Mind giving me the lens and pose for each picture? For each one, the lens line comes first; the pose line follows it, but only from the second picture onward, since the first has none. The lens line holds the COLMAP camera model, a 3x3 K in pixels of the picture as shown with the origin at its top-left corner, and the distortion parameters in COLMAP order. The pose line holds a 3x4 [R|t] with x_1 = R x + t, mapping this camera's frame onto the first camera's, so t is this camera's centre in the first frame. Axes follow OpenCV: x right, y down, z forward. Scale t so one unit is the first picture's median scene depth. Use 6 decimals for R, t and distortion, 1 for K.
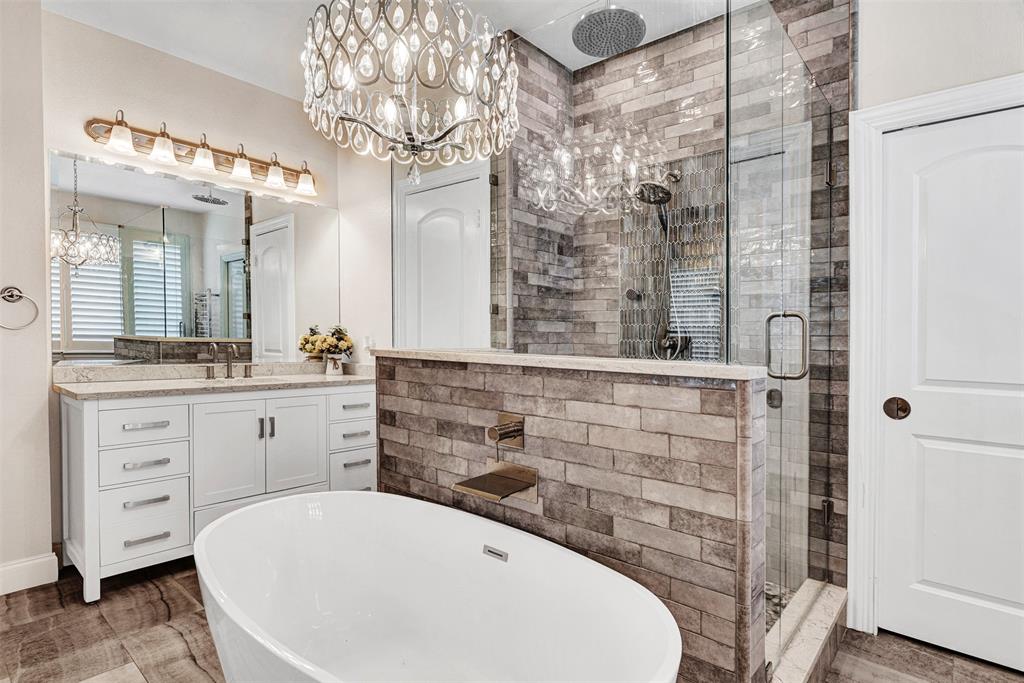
lens RADIAL K [[532.2, 0, 512.0], [0, 532.2, 341.5], [0, 0, 1]] dist [-0.001986, 0.000038]
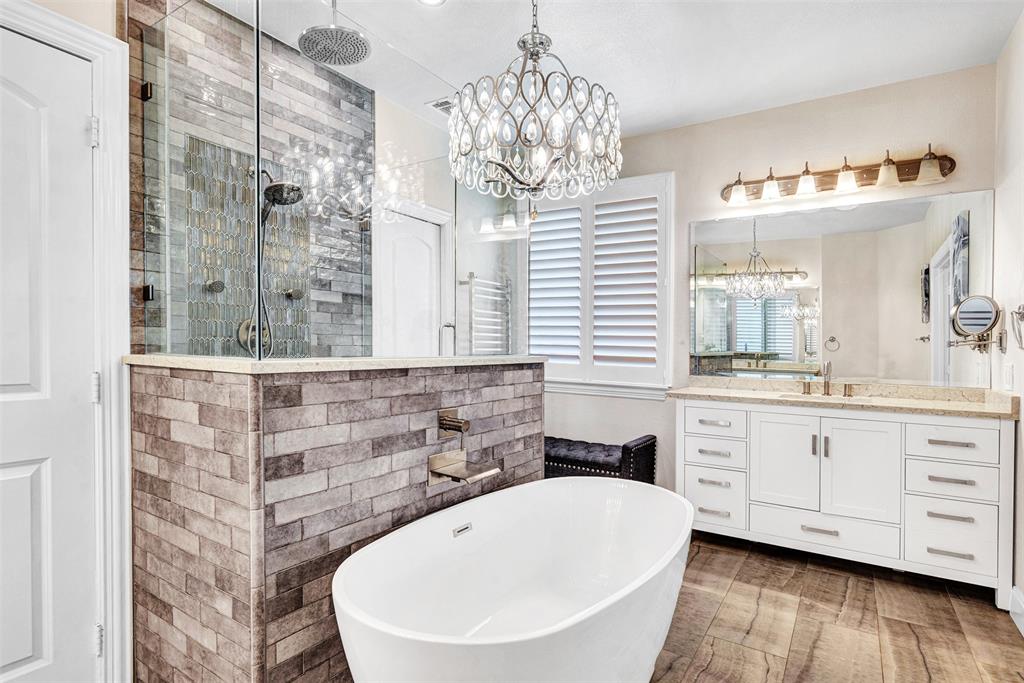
lens RADIAL K [[520.1, 0, 514.8], [0, 520.1, 339.3], [0, 0, 1]] dist [-0.005147, -0.000719]
pose [[-0.136772, -0.013377, 0.990512, -1.046496], [-0.013236, 0.999844, 0.011675, -0.026195], [-0.990514, -0.011513, -0.136928, 0.946018]]
